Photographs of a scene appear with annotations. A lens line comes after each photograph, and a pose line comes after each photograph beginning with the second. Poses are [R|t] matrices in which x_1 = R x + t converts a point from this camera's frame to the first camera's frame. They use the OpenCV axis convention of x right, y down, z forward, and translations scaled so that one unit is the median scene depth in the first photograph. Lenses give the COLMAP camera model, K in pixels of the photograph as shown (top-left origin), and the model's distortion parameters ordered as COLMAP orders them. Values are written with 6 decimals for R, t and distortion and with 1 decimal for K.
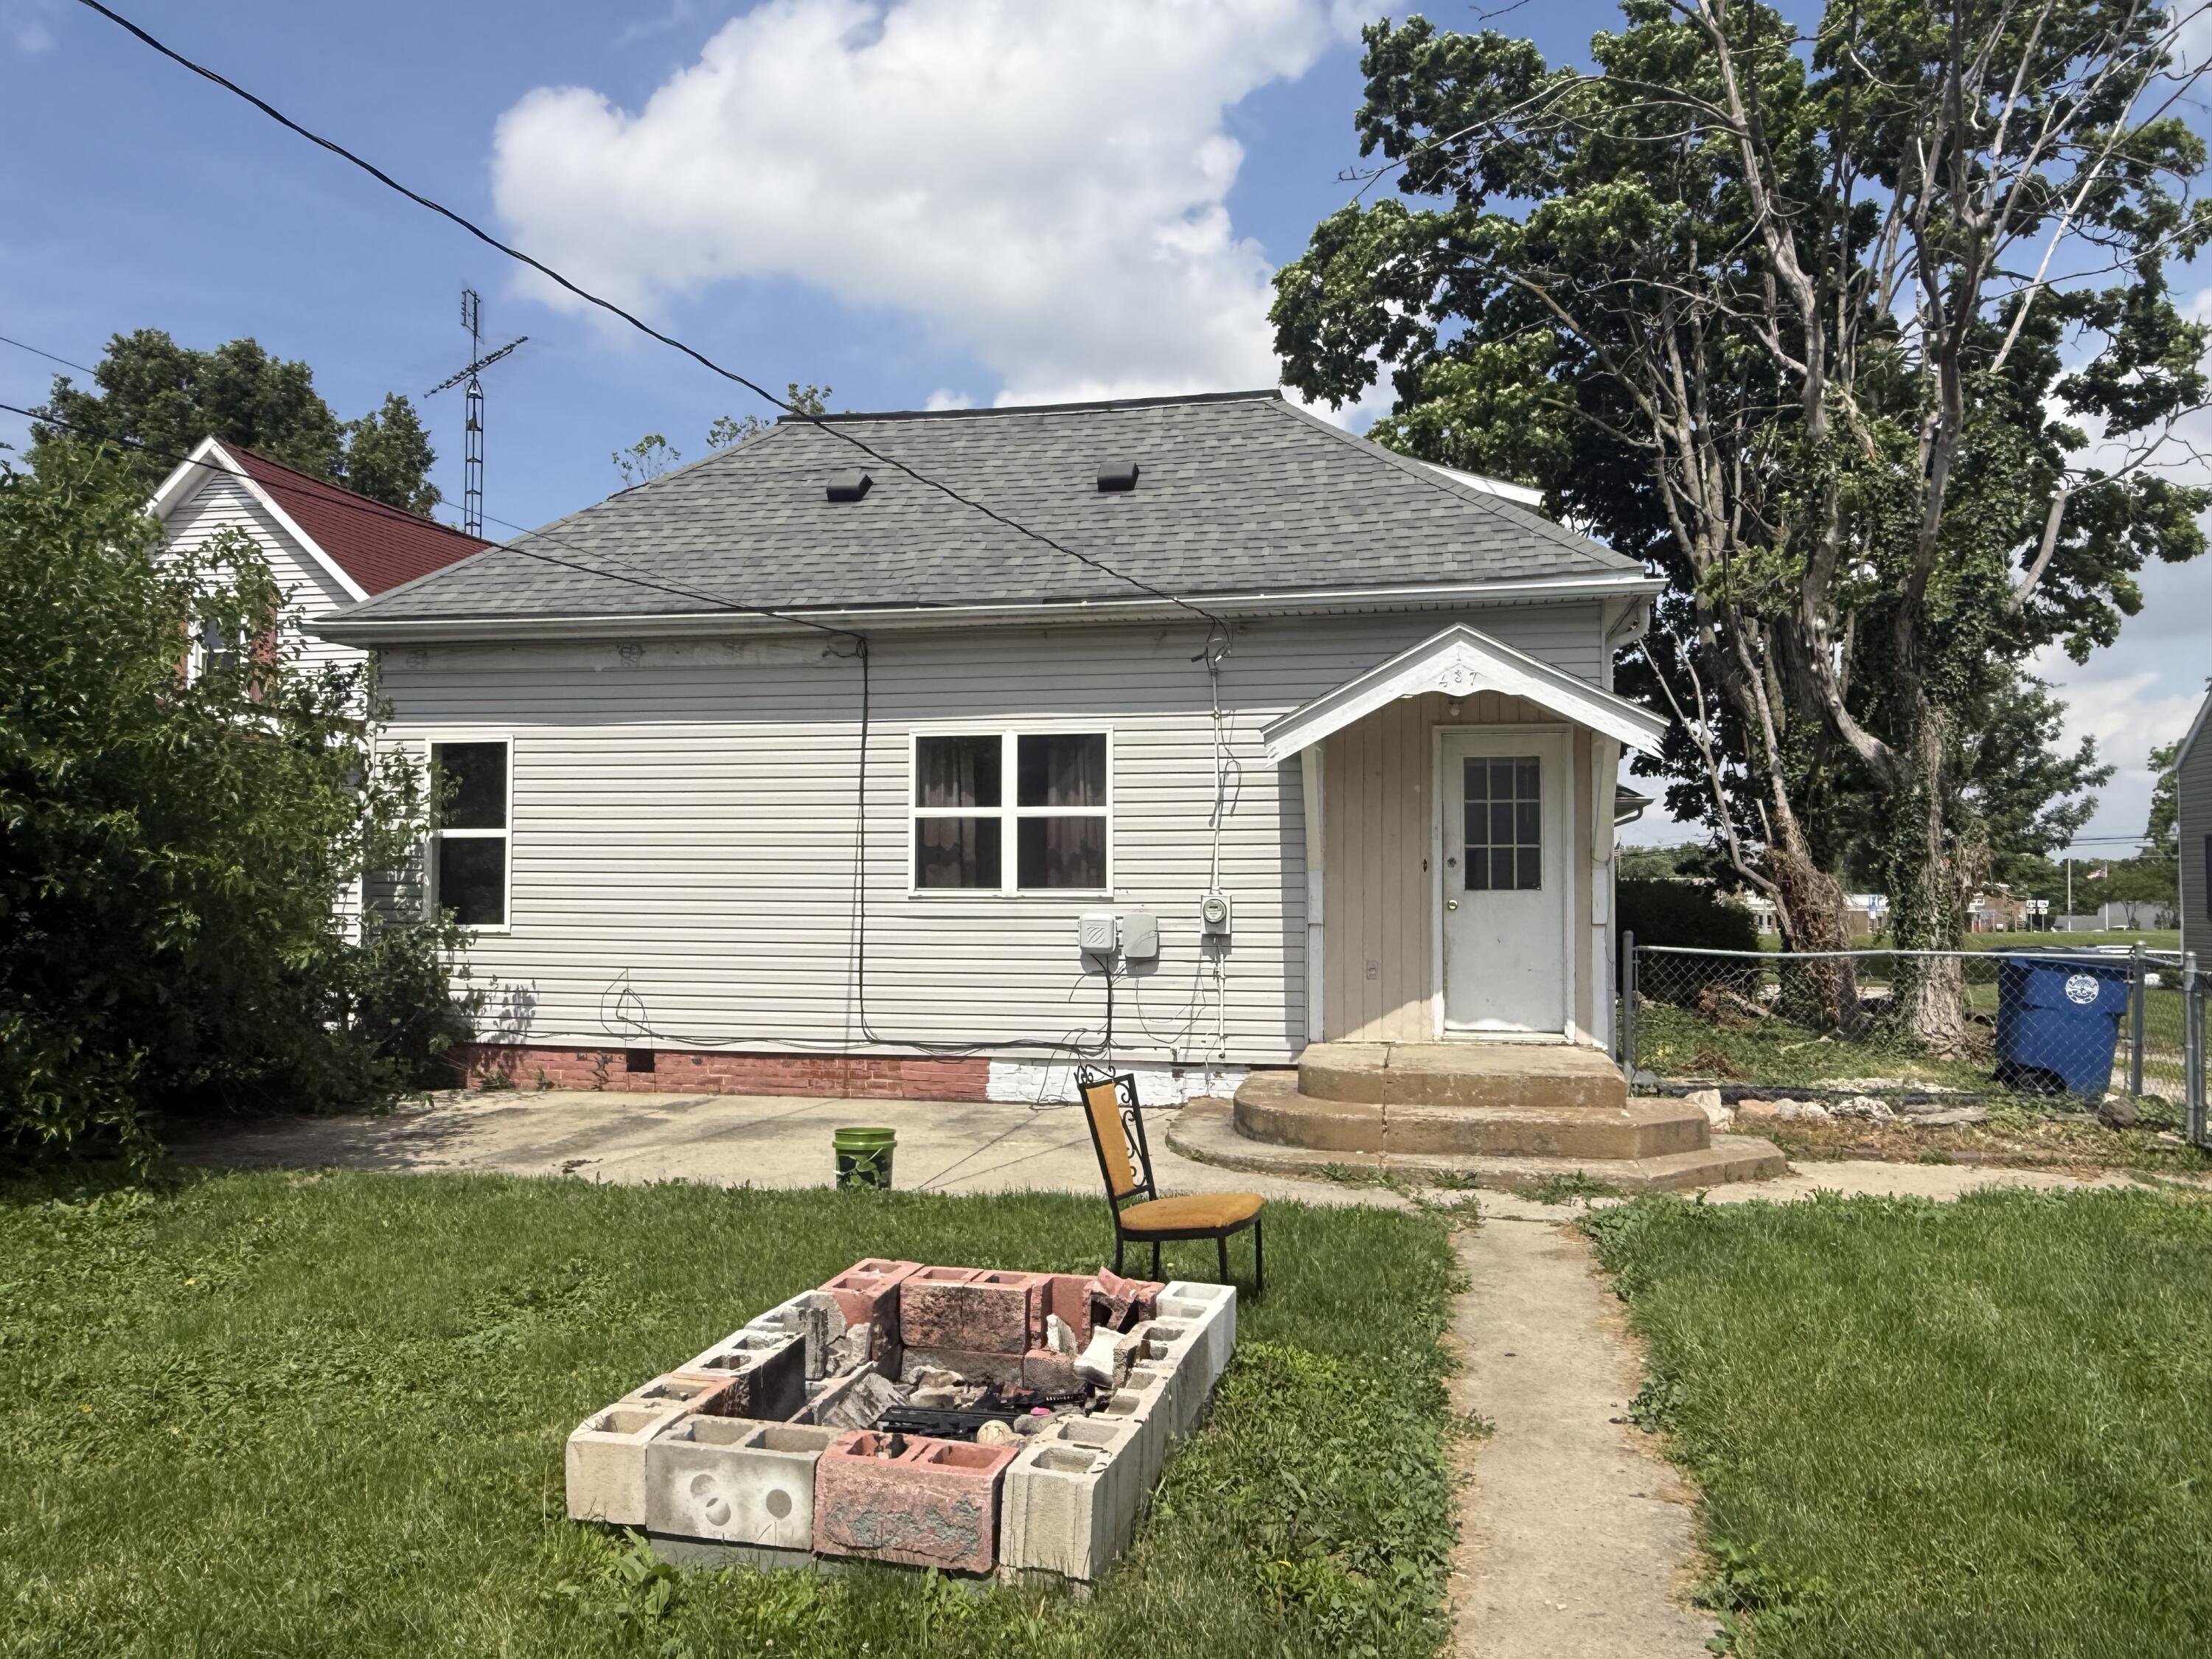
lens RADIAL K [[1538.2, 0, 1108.5], [0, 1538.2, 831.2], [0, 0, 1]] dist [0.004615, -0.009483]
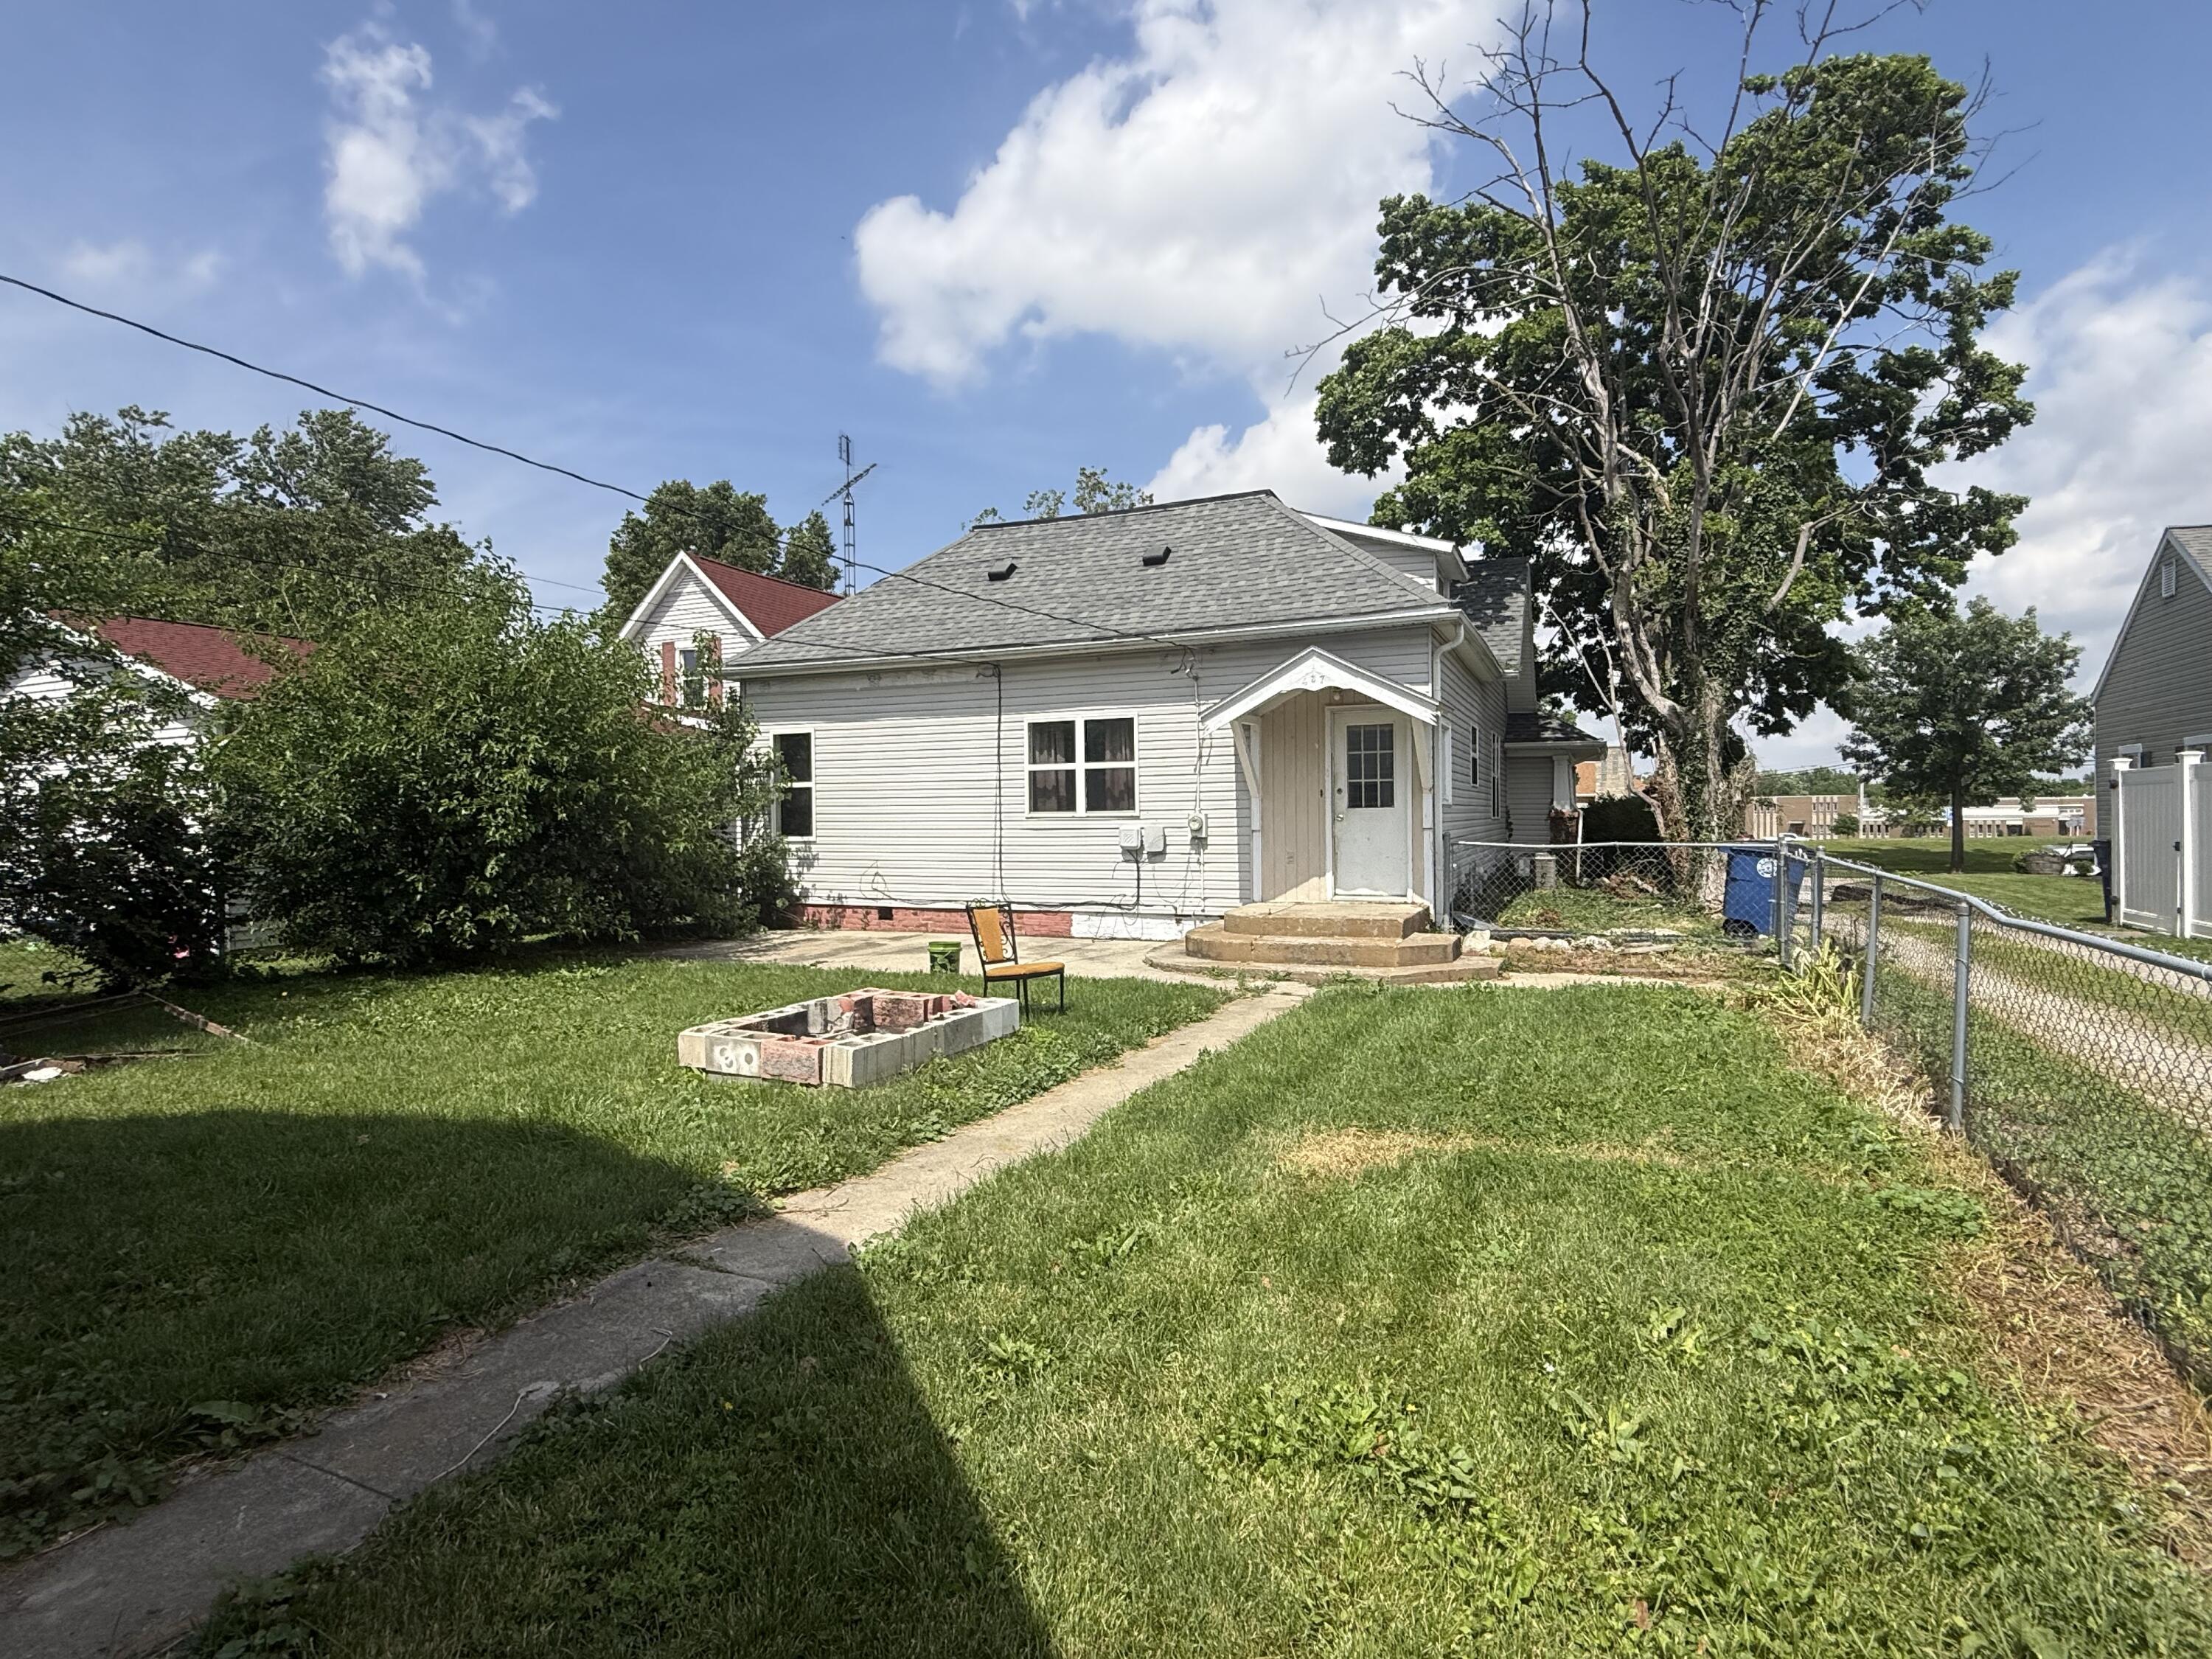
lens RADIAL K [[1124.4, 0, 1105.4], [0, 1124.4, 827.2], [0, 0, 1]] dist [0.001584, -0.000013]
pose [[0.975510, -0.011960, -0.219631, 0.229694], [0.022851, 0.998628, 0.047114, -0.003088], [0.218767, -0.050979, 0.974445, -0.191657]]
